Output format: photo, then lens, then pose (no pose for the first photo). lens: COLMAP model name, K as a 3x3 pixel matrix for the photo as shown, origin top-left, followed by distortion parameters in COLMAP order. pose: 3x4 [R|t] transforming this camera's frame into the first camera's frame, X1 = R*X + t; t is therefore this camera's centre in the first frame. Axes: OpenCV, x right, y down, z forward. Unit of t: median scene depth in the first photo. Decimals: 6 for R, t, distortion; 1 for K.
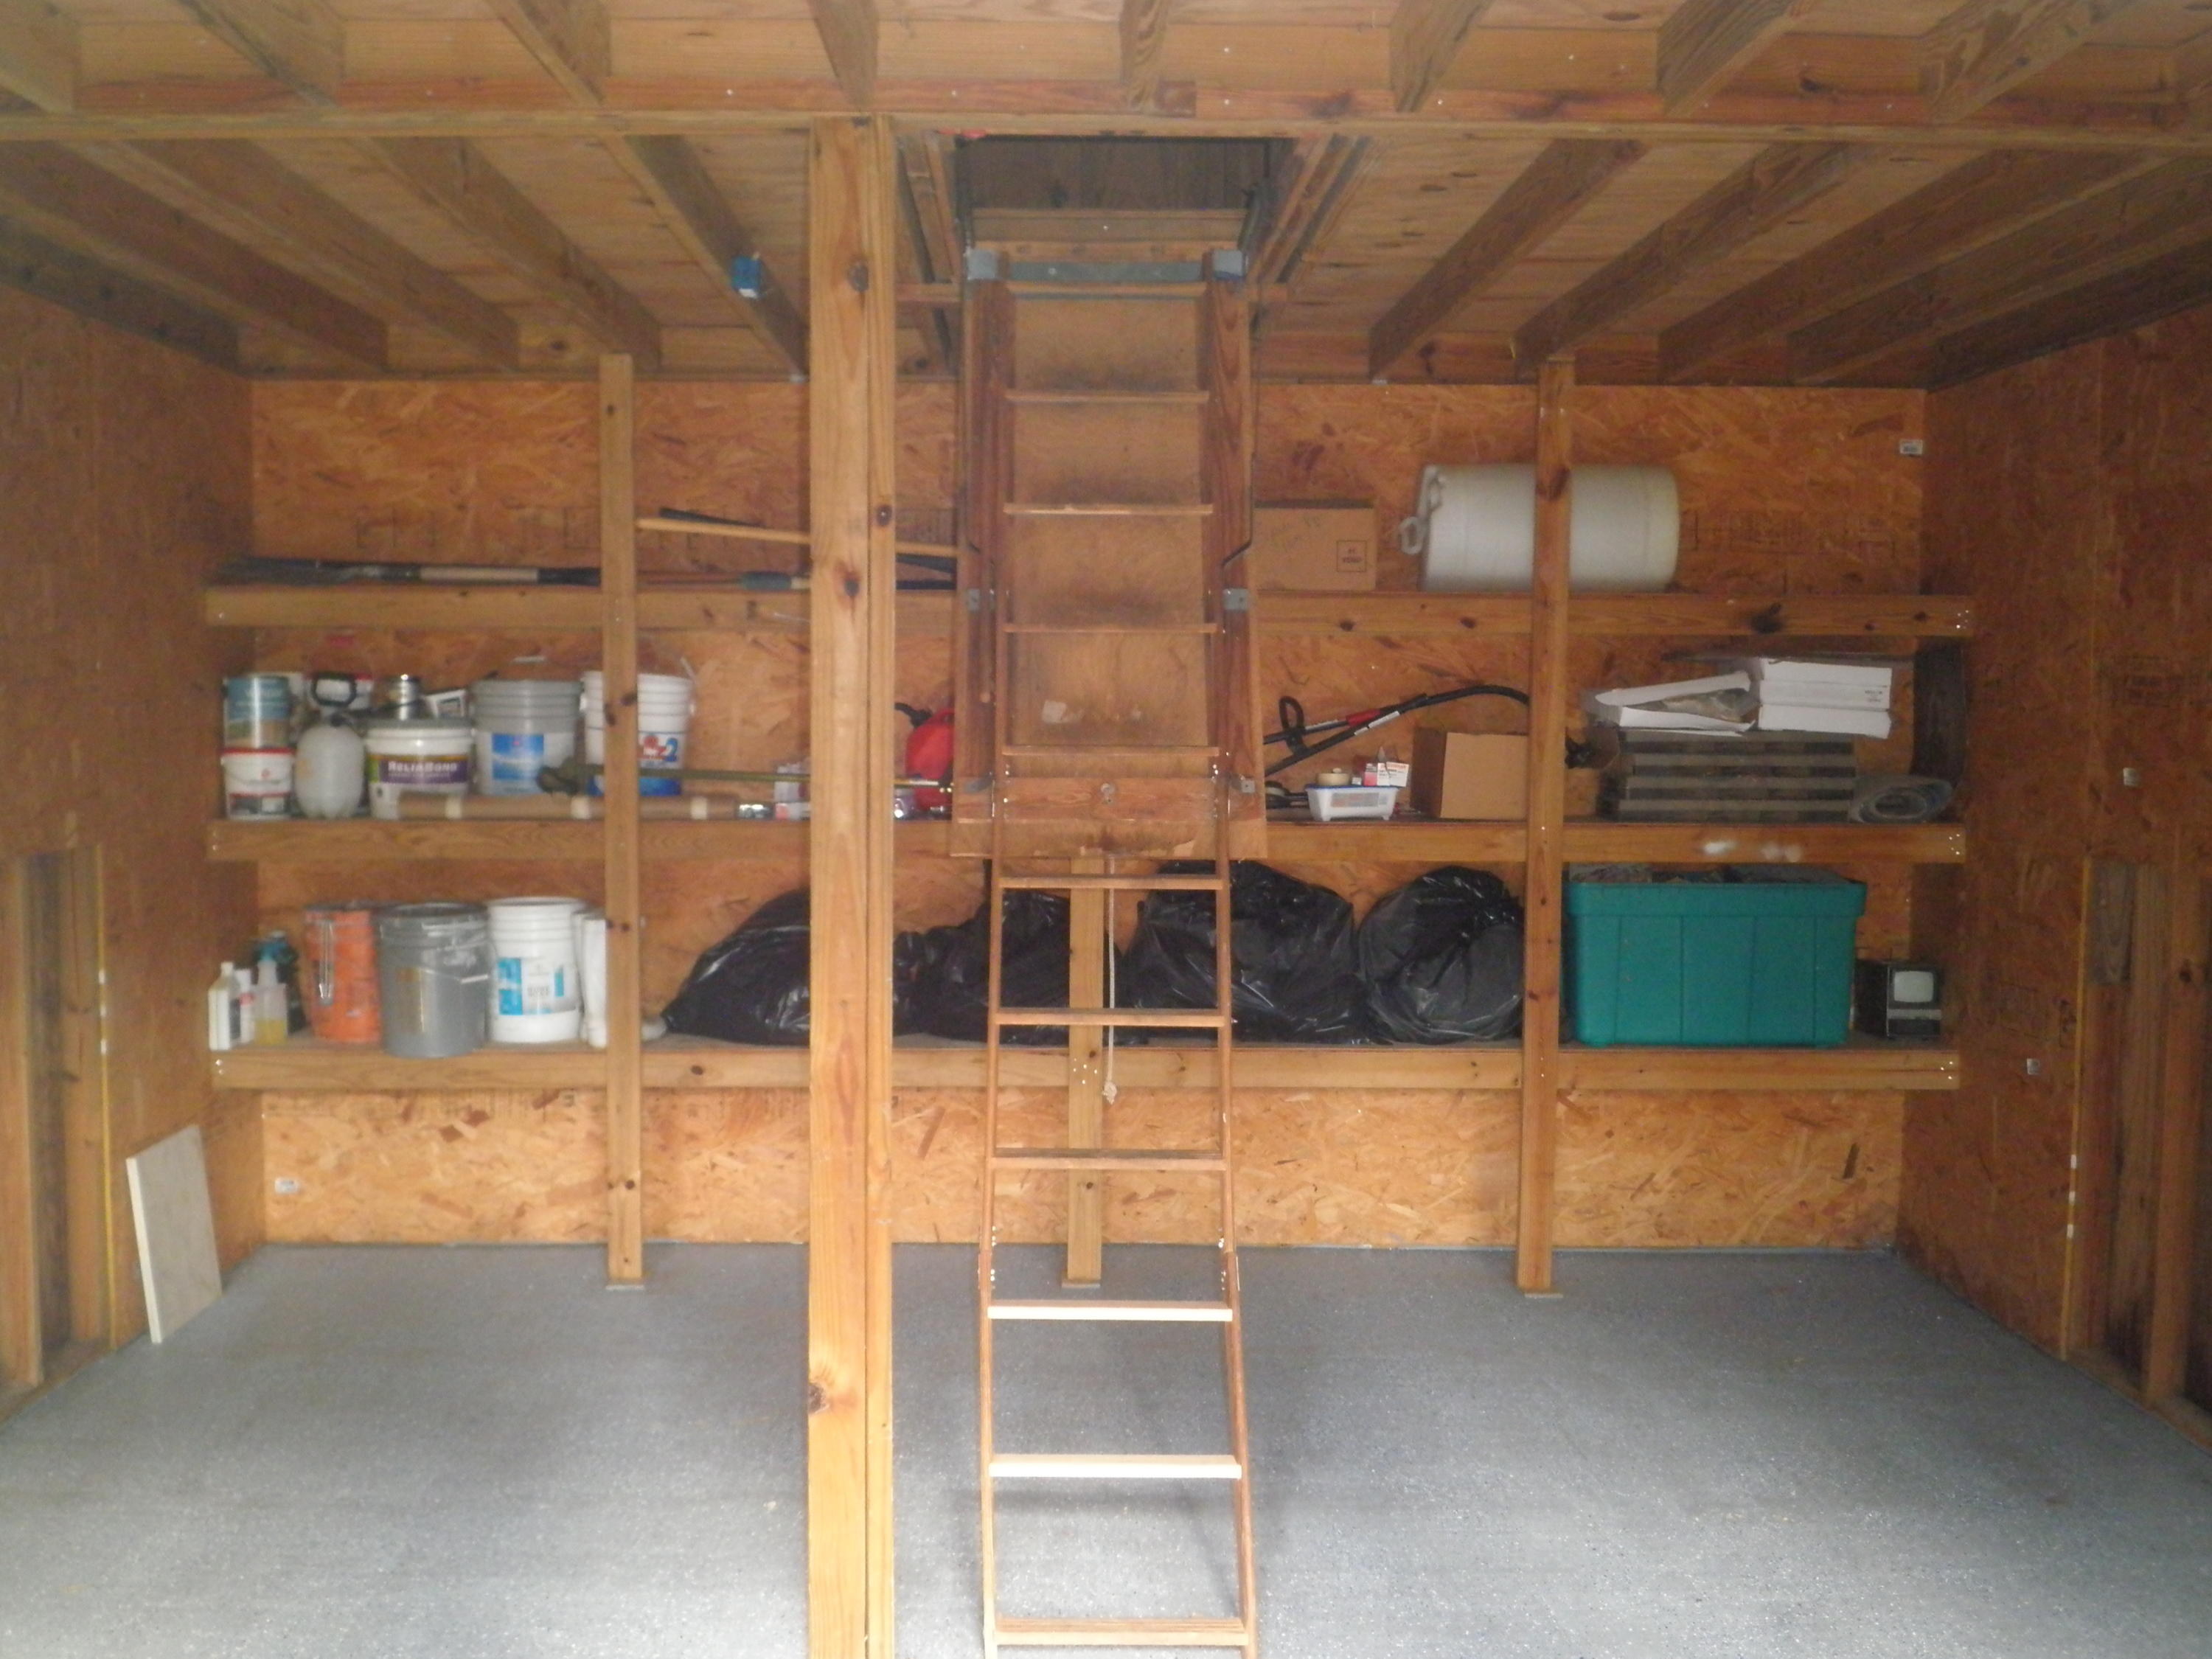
lens RADIAL K [[2357.1, 0, 1106.0], [0, 2357.1, 829.5], [0, 0, 1]] dist [0.047115, -0.253879]
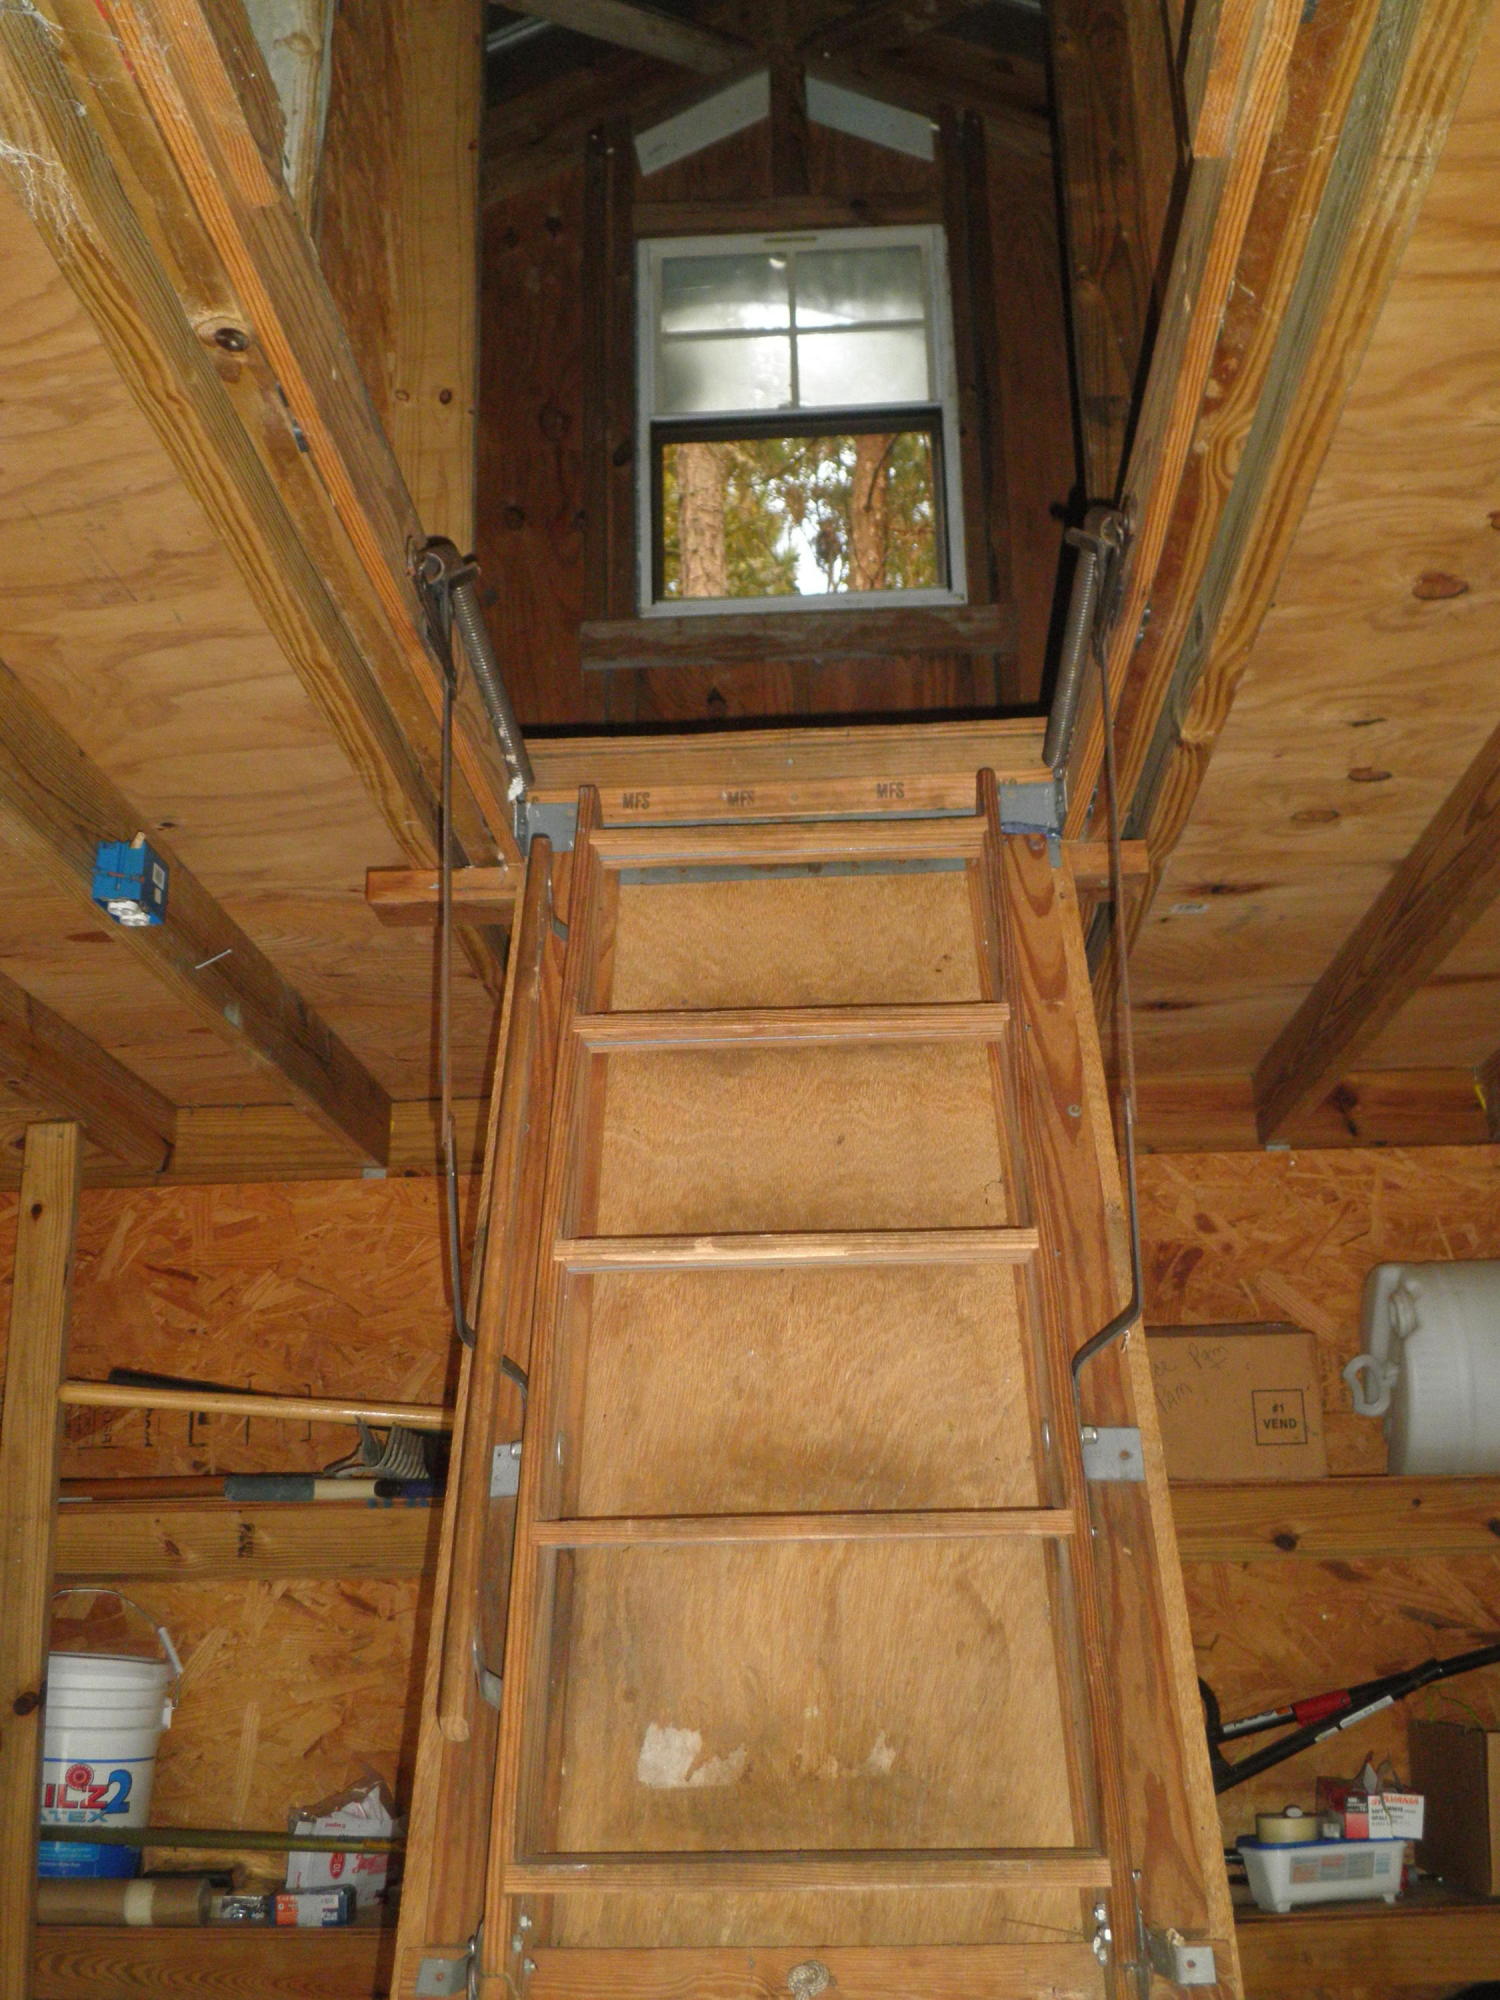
lens RADIAL K [[2131.2, 0, 666.8], [0, 2131.2, 909.6], [0, 0, 1]] dist [0.047115, -0.253879]
pose [[0.993062, -0.056511, -0.103127, 0.016063], [0.012737, 0.923494, -0.383400, -0.032146], [0.116904, 0.379427, 0.917807, 0.455087]]
